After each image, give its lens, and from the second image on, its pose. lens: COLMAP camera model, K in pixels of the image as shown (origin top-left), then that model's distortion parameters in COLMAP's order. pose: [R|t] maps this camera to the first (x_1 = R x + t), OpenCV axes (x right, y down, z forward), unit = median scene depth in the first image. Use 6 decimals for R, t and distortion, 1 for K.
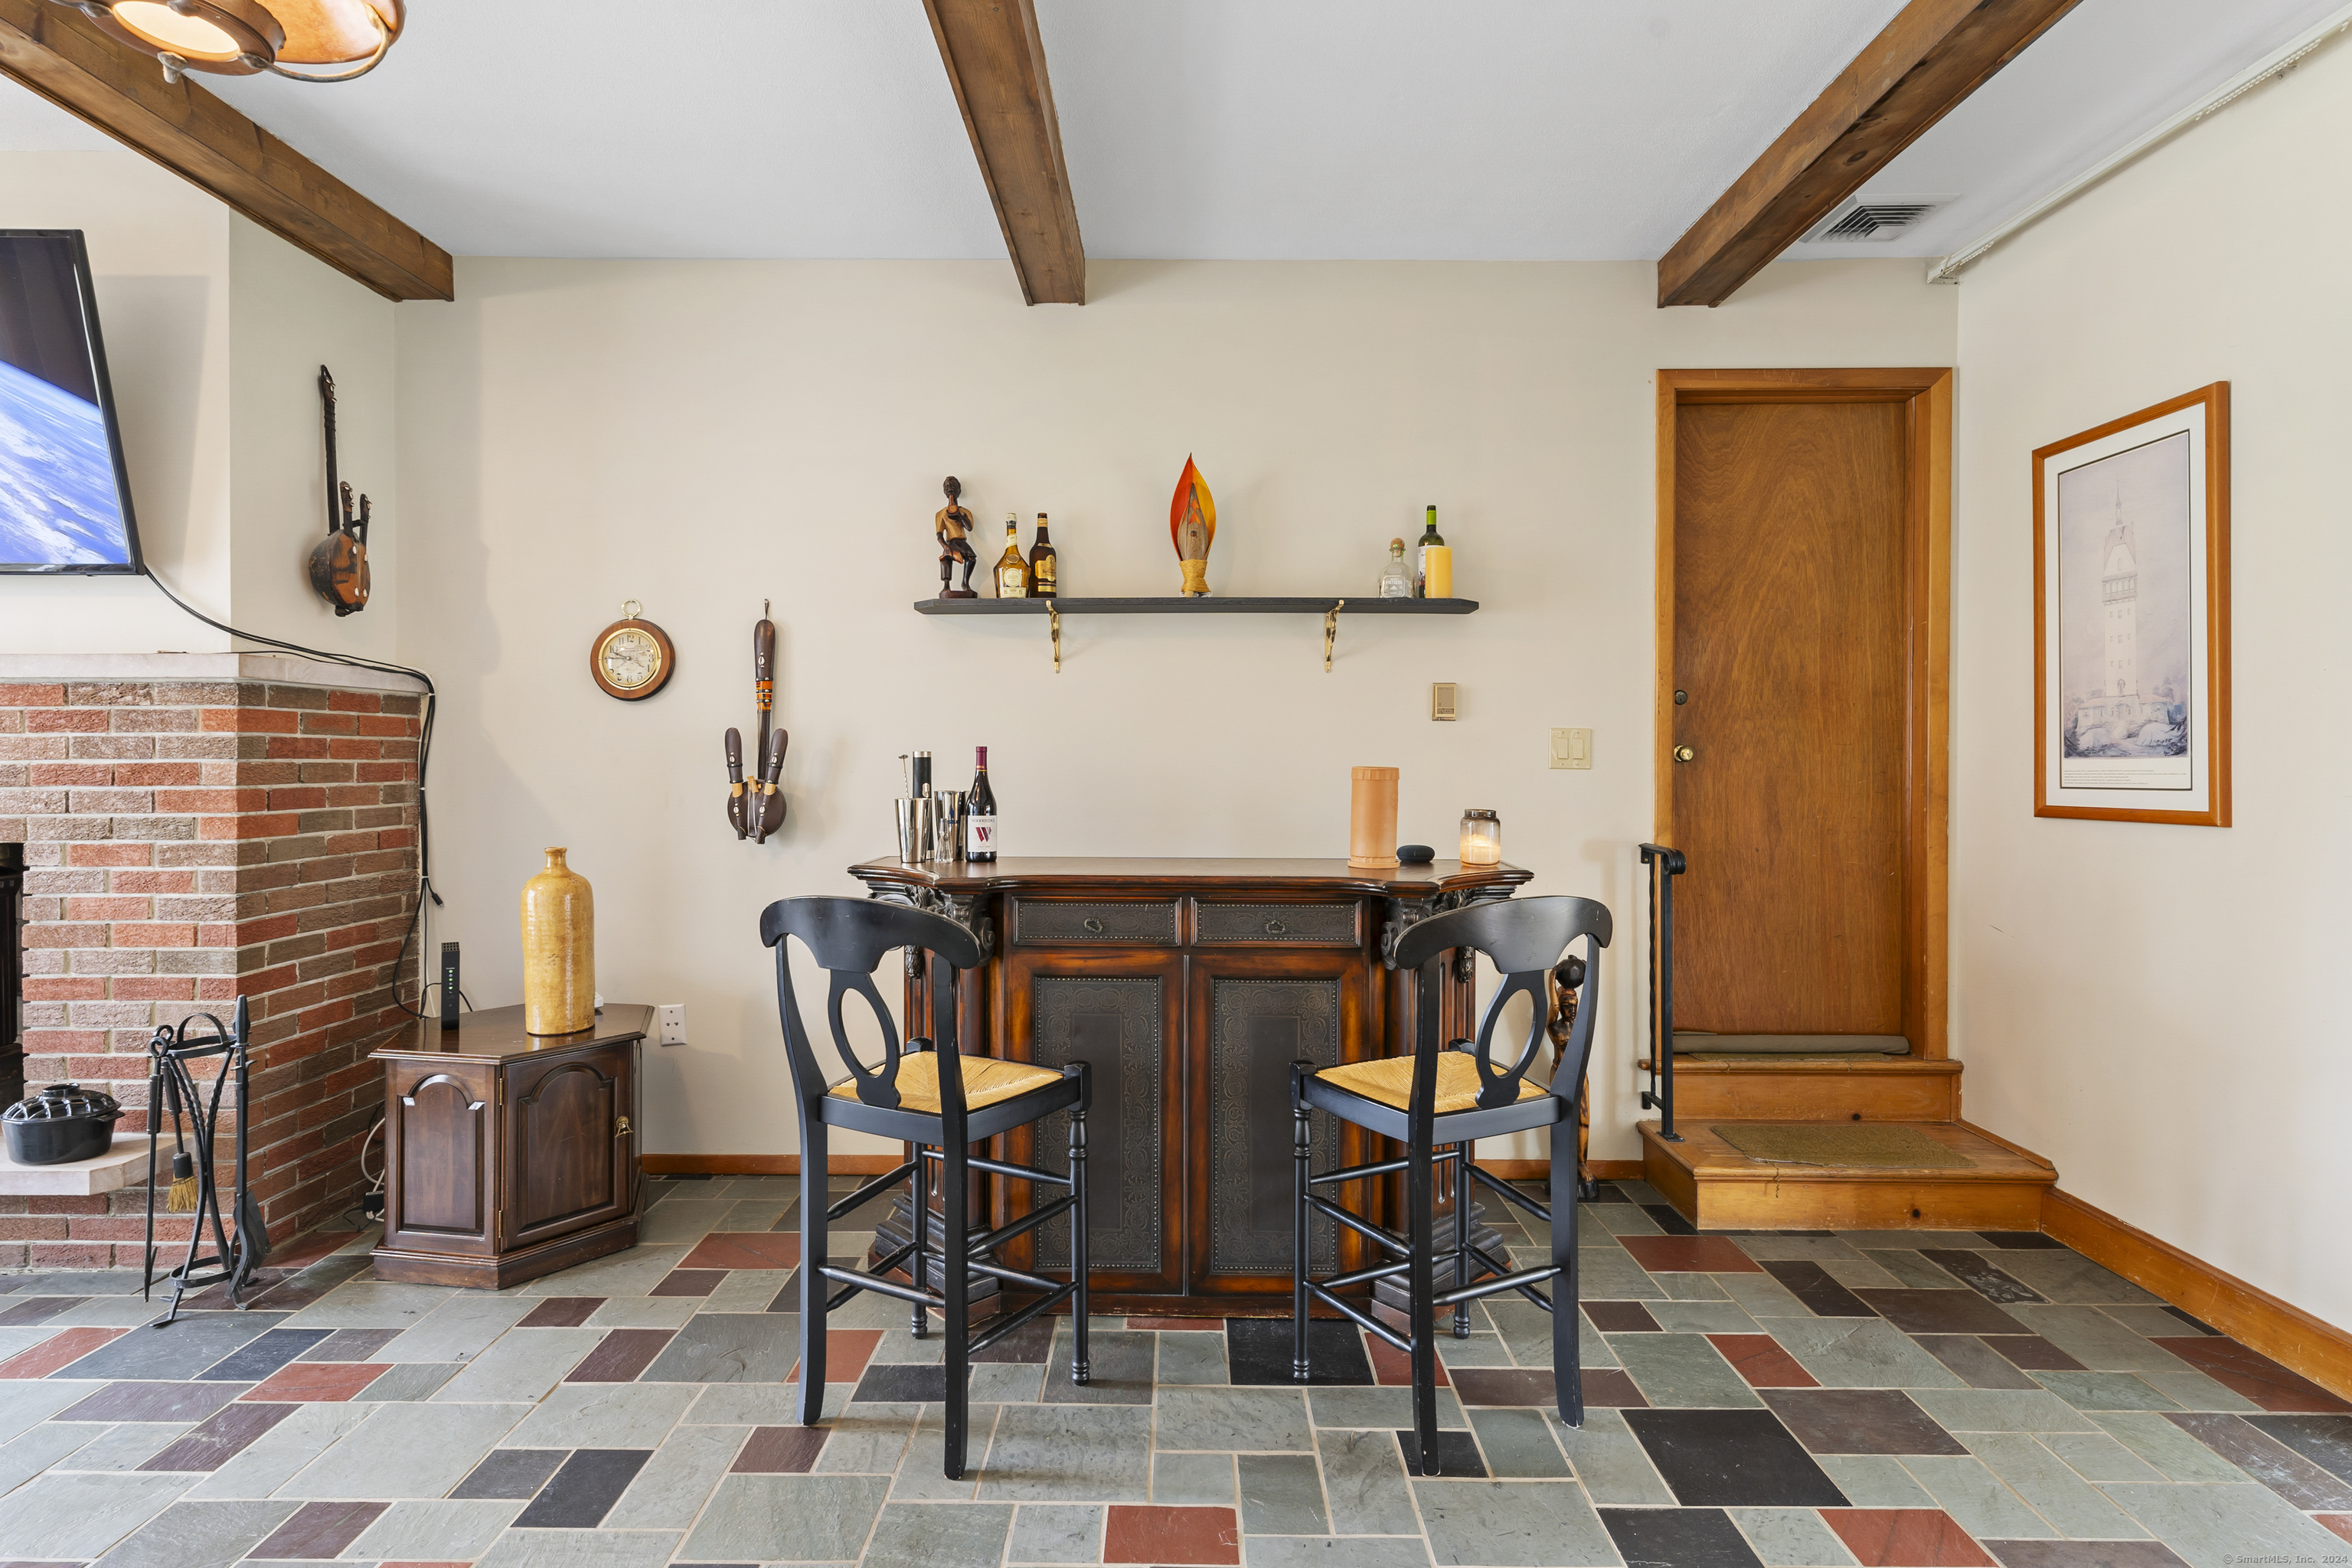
lens RADIAL K [[1176.6, 0, 1186.4], [0, 1176.6, 758.8], [0, 0, 1]] dist [0.000737, 0.000292]
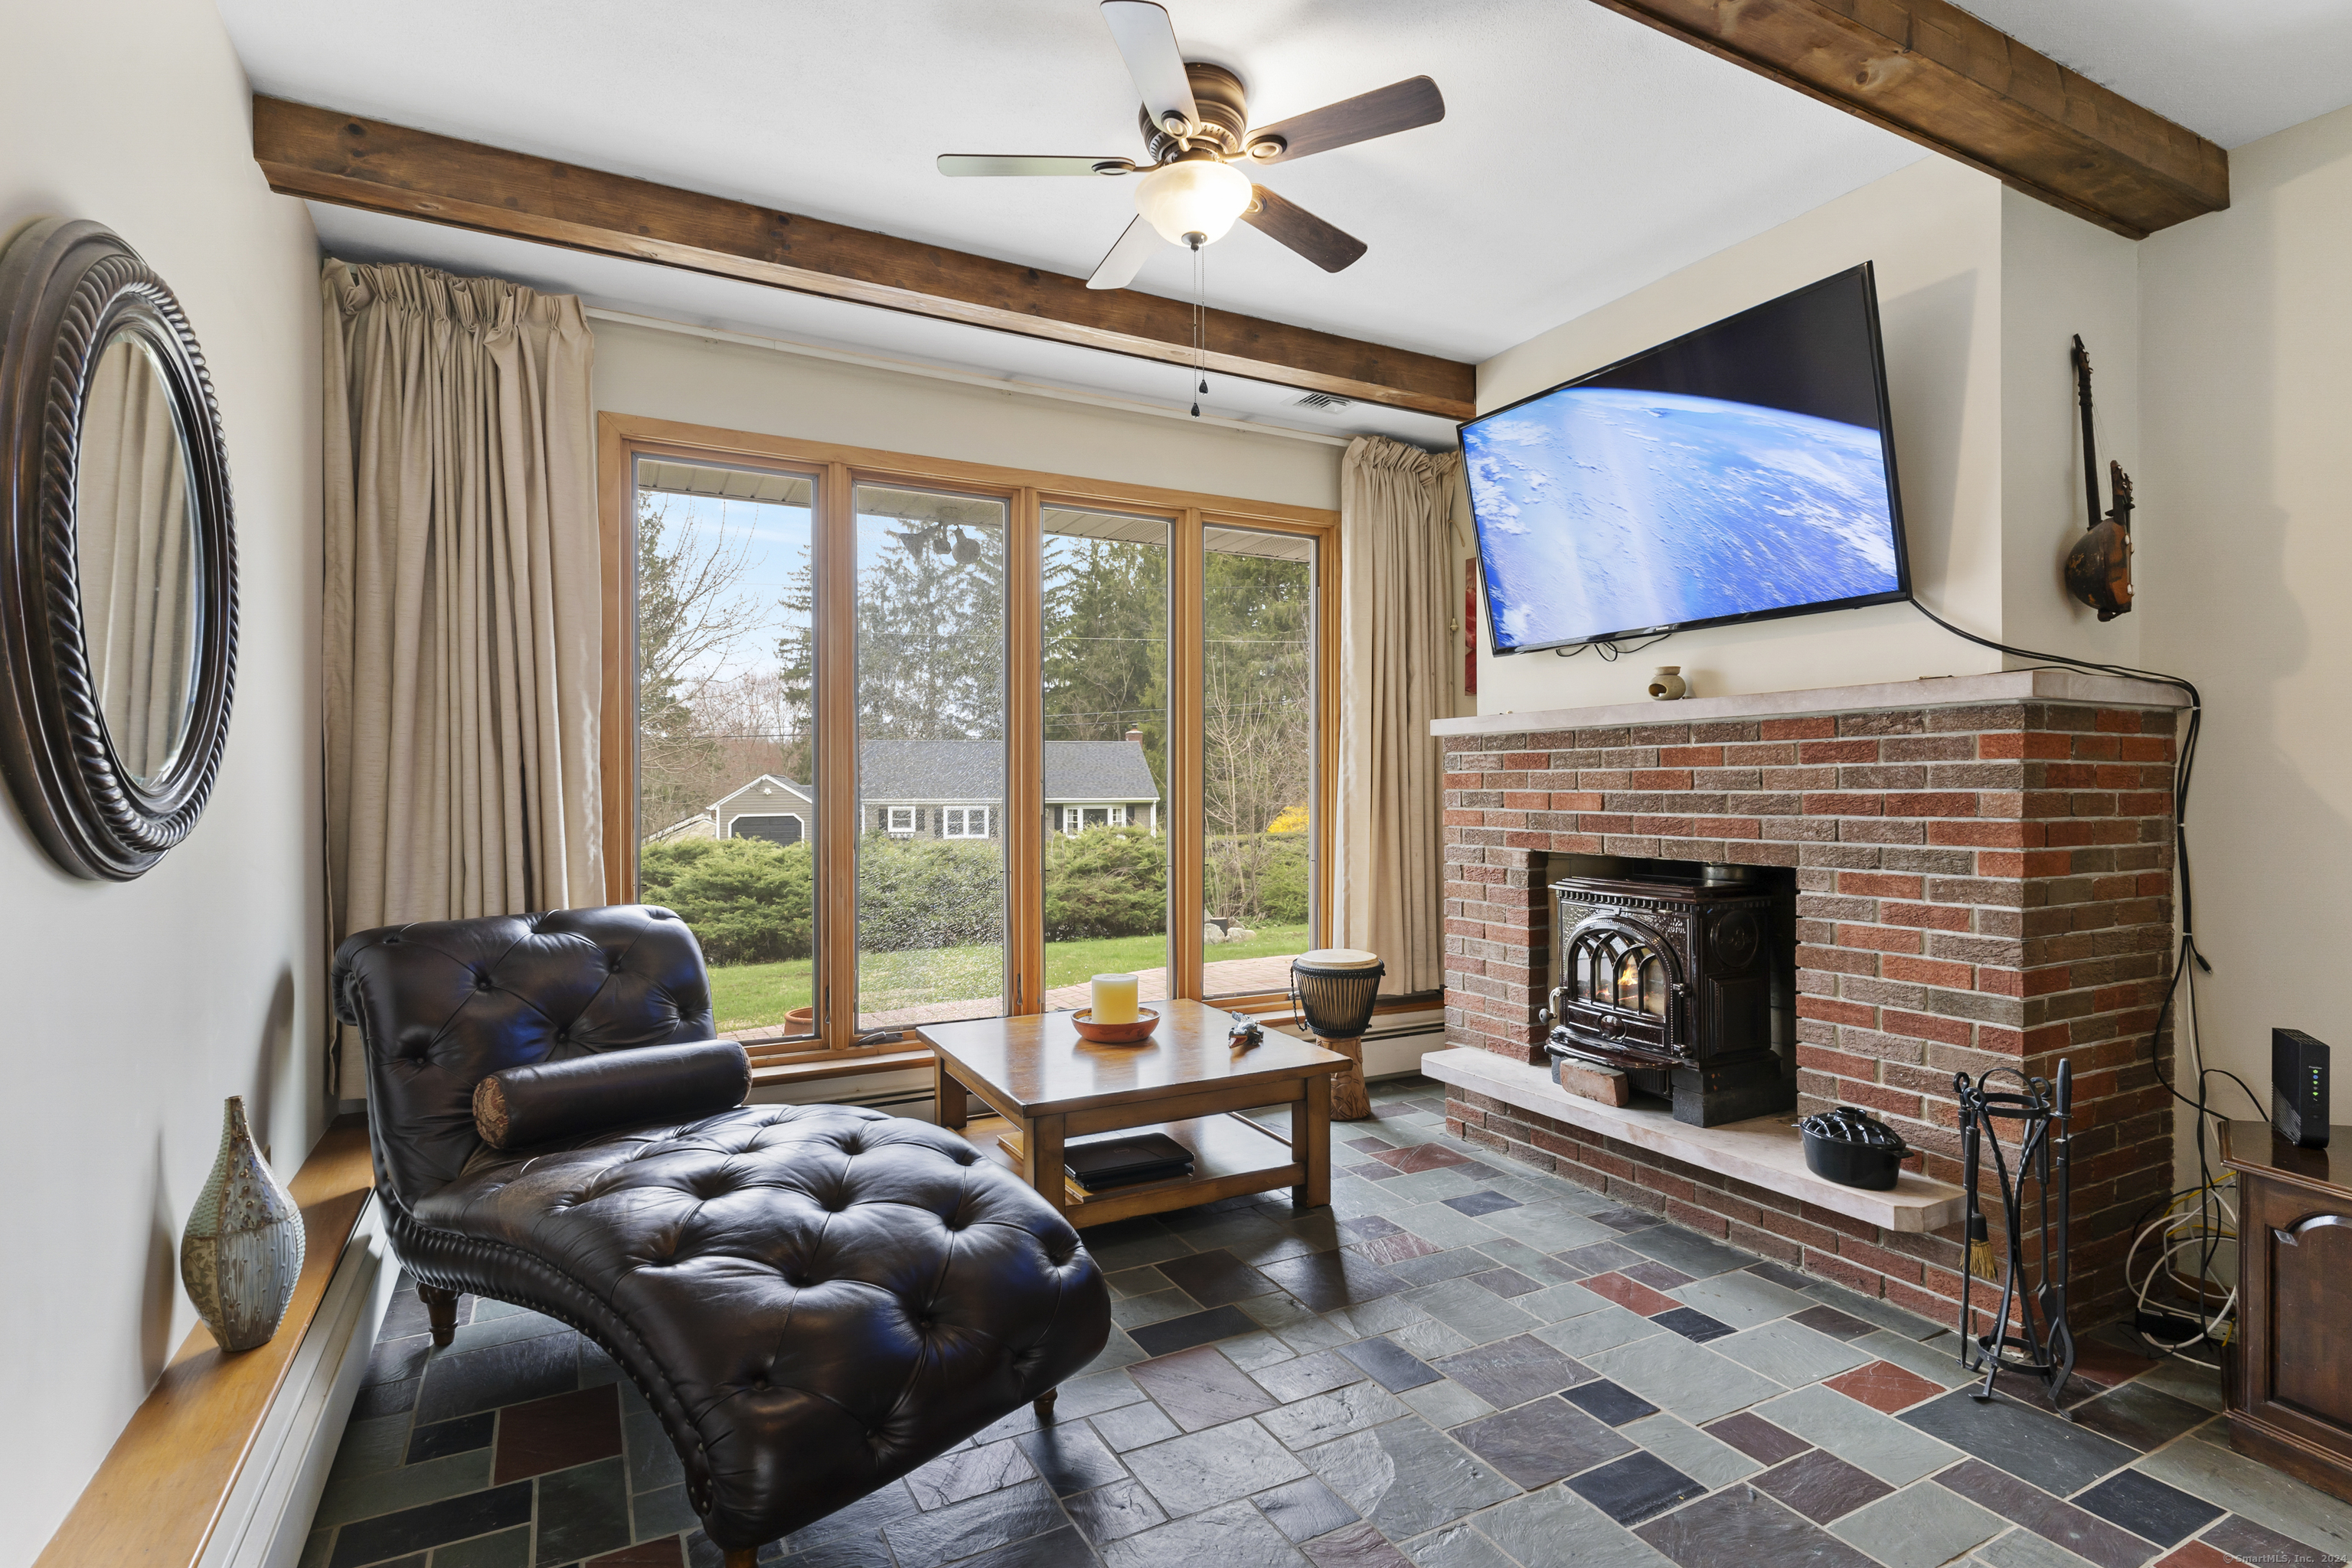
lens RADIAL K [[1142.3, 0, 1146.7], [0, 1142.3, 793.1], [0, 0, 1]] dist [0.002995, 0.000905]
pose [[0.453870, -0.000182, -0.891068, -0.328375], [0.002223, 0.999997, 0.000928, 0.001432], [0.891065, -0.002402, 0.453869, 0.006416]]
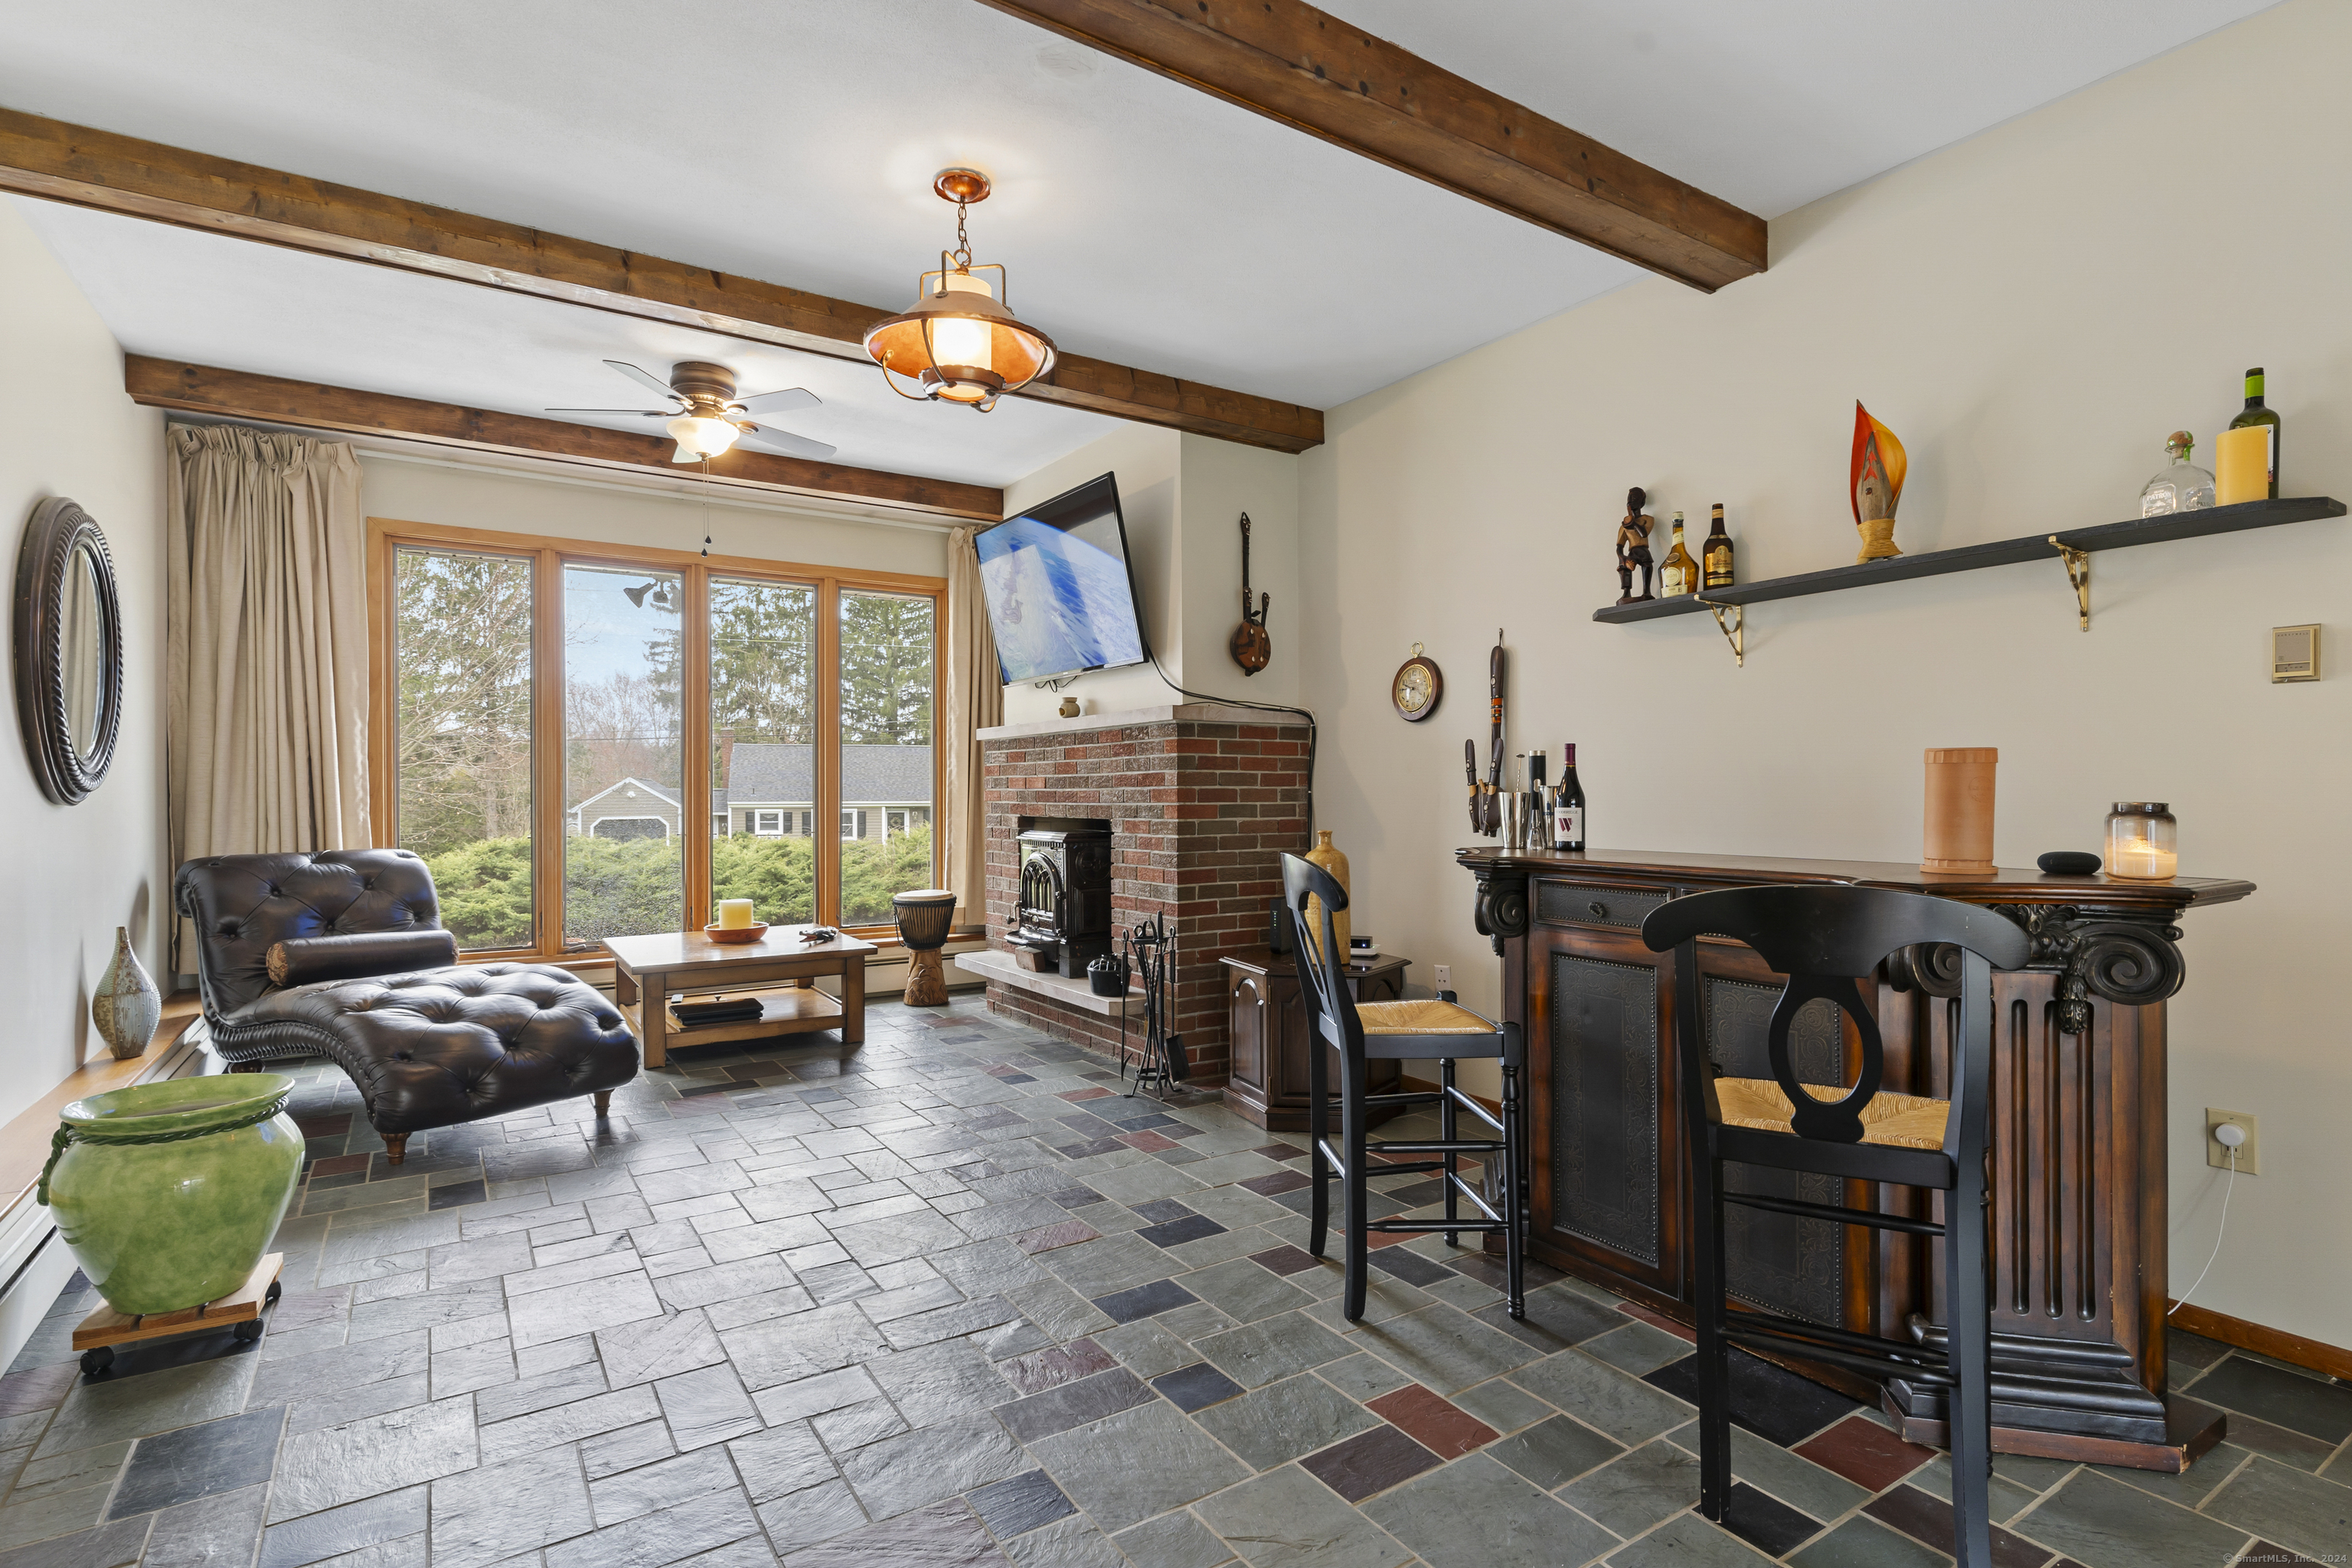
lens RADIAL K [[1146.8, 0, 1153.7], [0, 1146.8, 798.1], [0, 0, 1]] dist [0.000718, -0.000074]
pose [[0.534305, -0.000996, -0.845291, 0.515352], [0.002817, 0.999996, 0.000603, 0.038281], [0.845287, -0.002704, 0.534306, 0.122038]]
